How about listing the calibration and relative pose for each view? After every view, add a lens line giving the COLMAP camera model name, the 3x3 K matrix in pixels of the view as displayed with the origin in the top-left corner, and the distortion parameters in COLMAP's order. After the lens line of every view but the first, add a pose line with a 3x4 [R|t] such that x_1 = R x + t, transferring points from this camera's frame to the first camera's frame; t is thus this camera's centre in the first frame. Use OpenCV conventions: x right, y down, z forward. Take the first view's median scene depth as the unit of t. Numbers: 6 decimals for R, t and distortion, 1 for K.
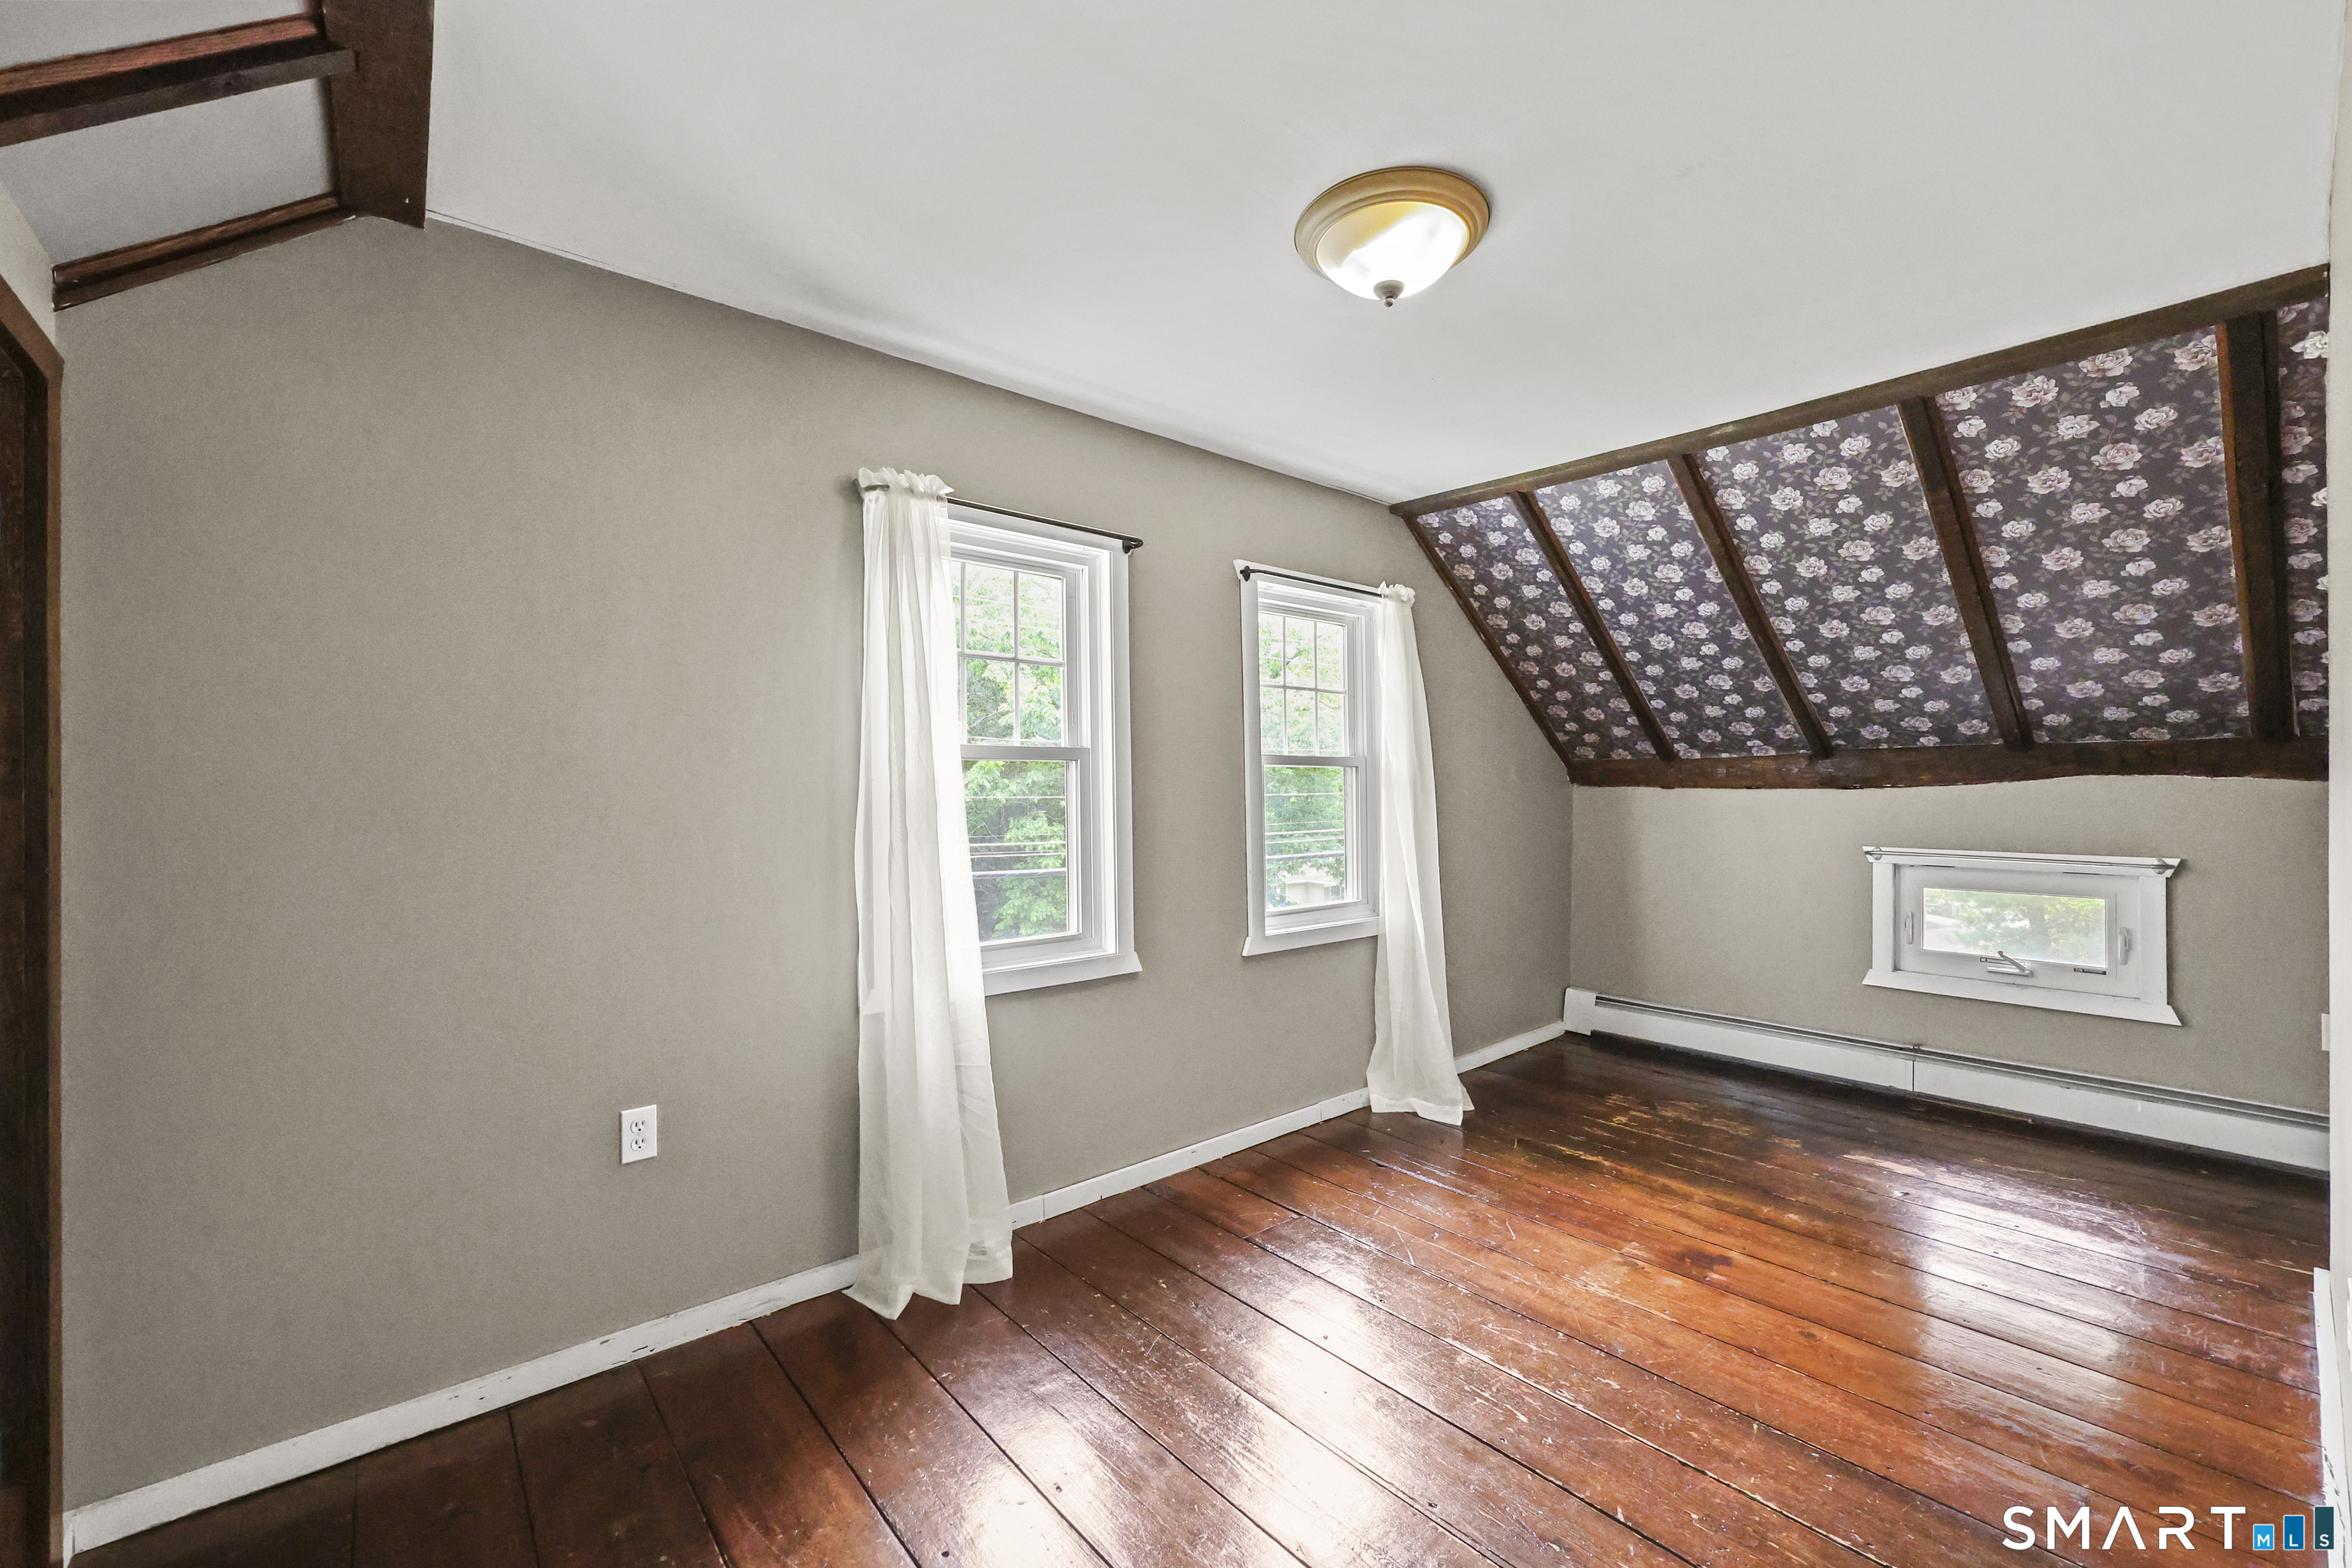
lens RADIAL K [[946.7, 0, 1201.6], [0, 946.7, 773.8], [0, 0, 1]] dist [0.000409, -0.000019]
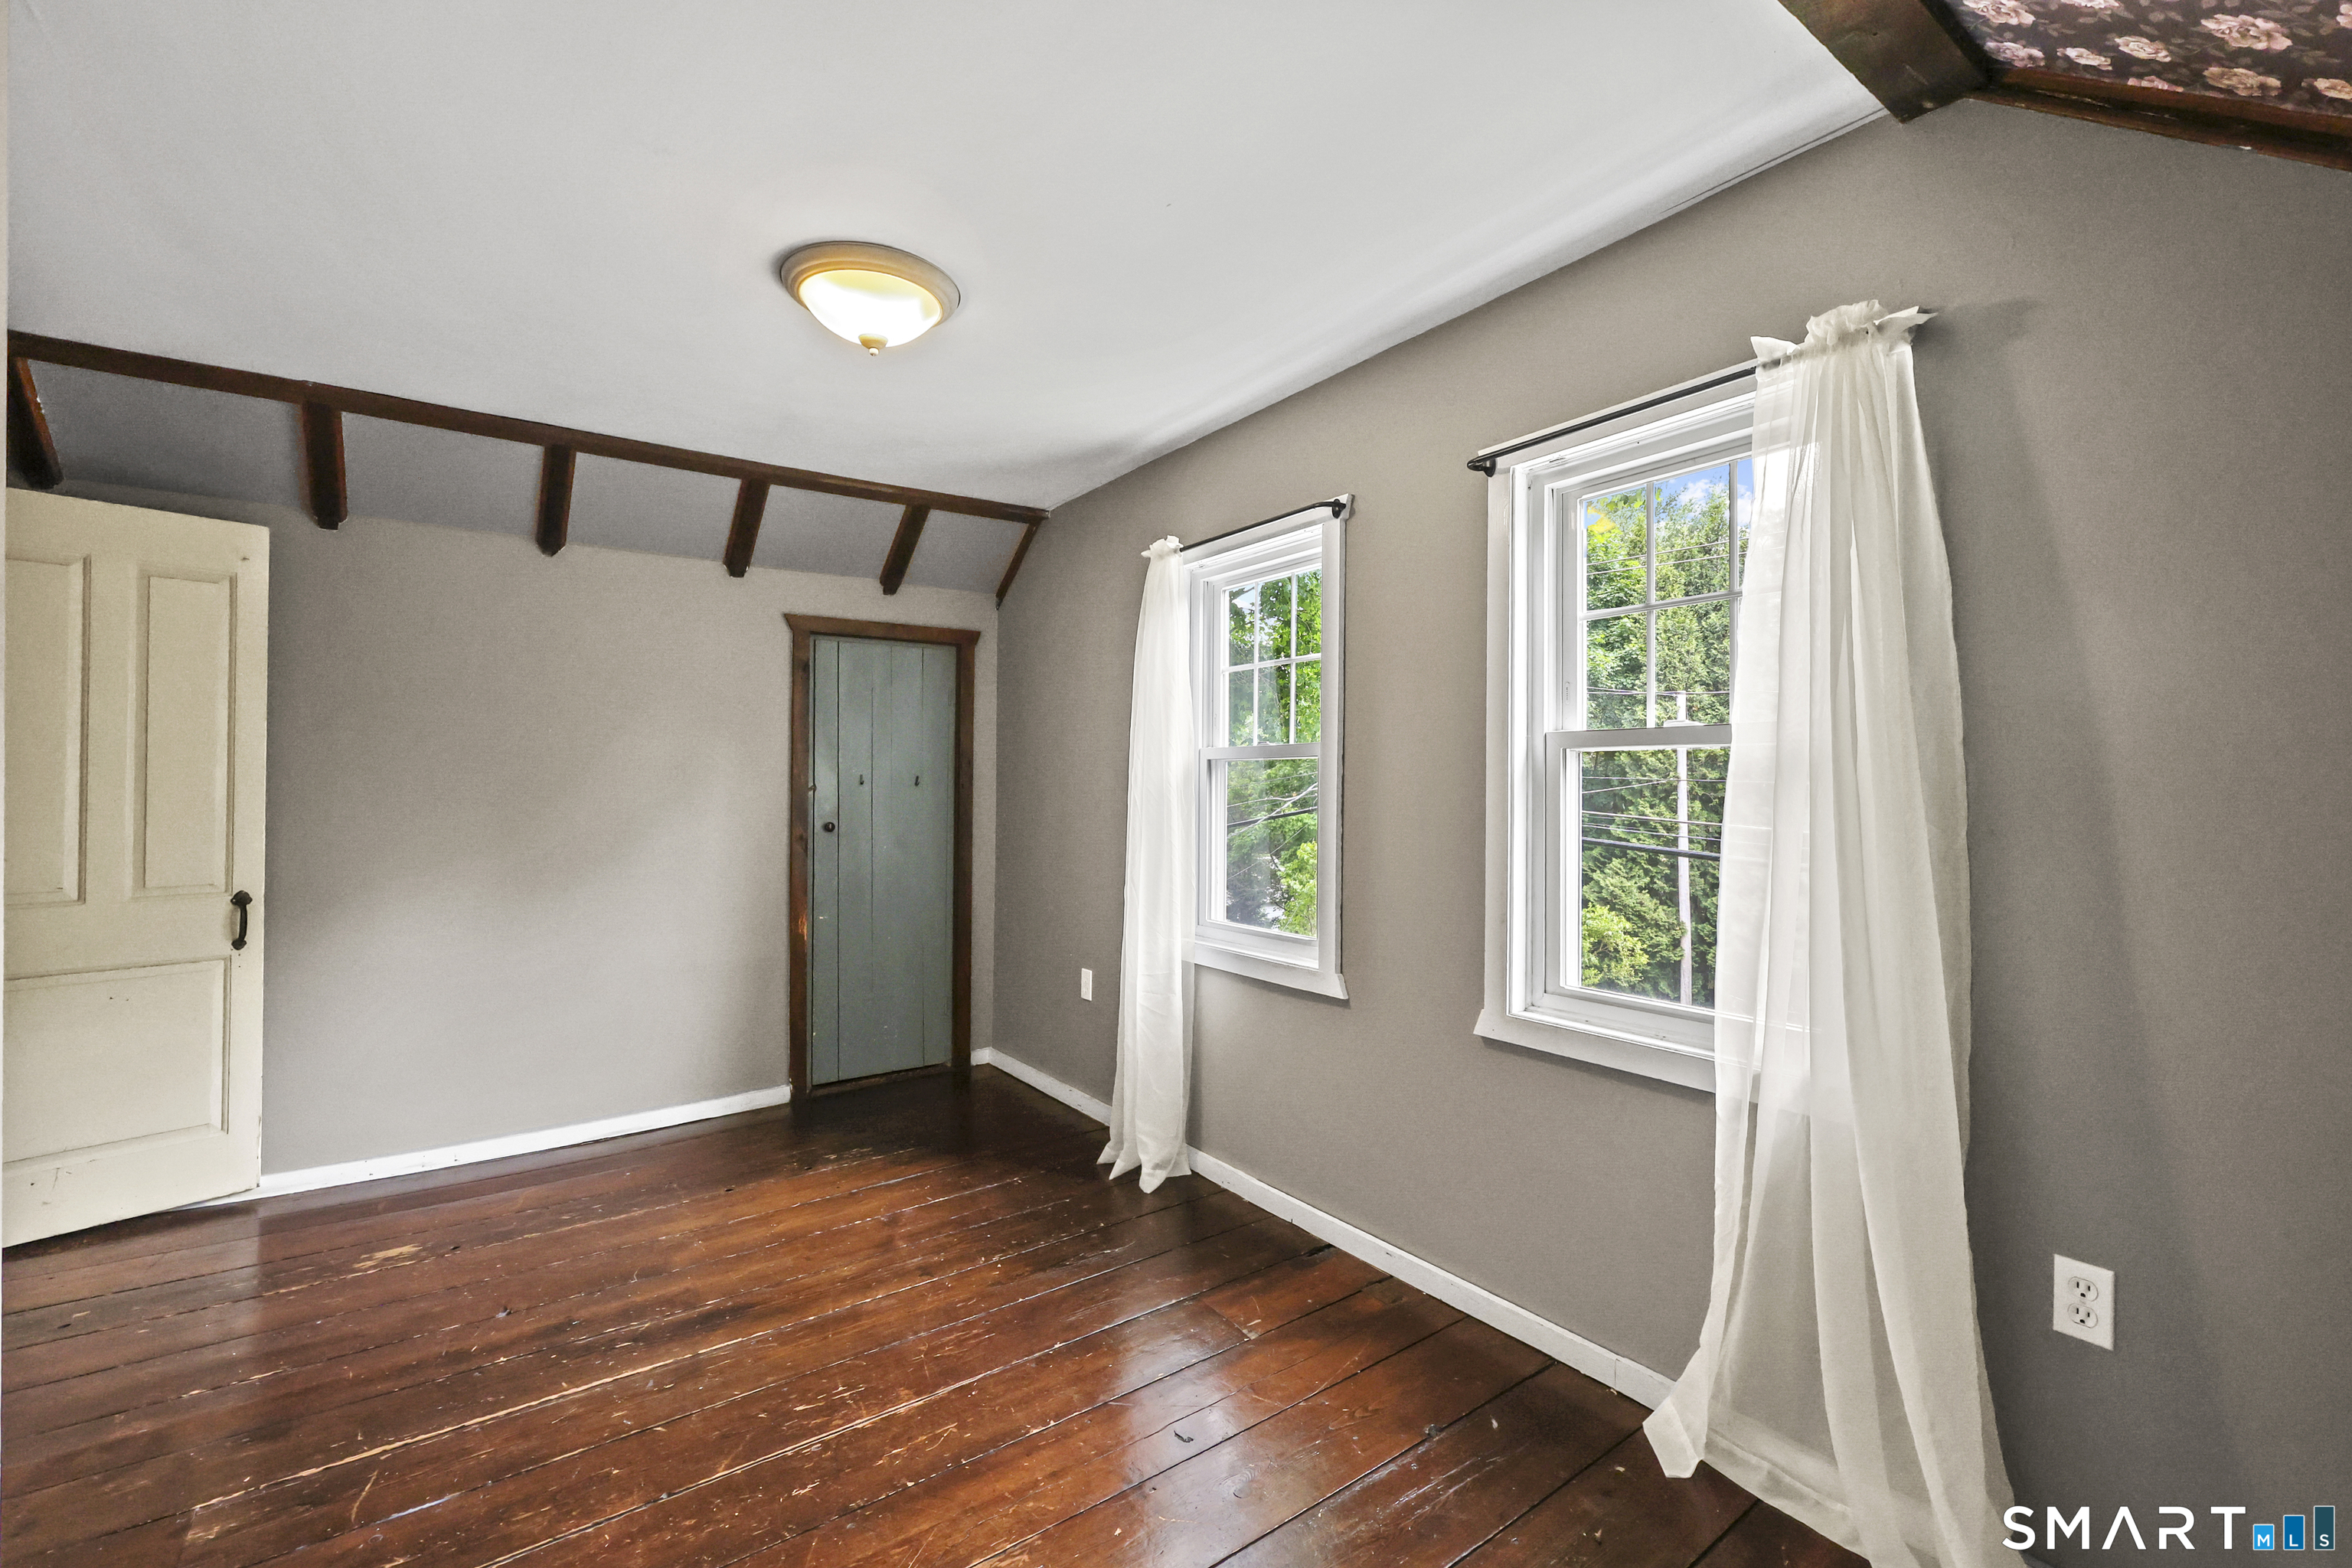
lens RADIAL K [[975.0, 0, 1176.0], [0, 975.0, 784.0], [0, 0, 1]] dist [0.000795, 0.000003]
pose [[-0.081469, -0.006253, -0.996656, 0.831505], [0.004314, 0.999969, -0.006626, 0.019105], [0.996667, -0.004839, -0.081439, 0.922857]]
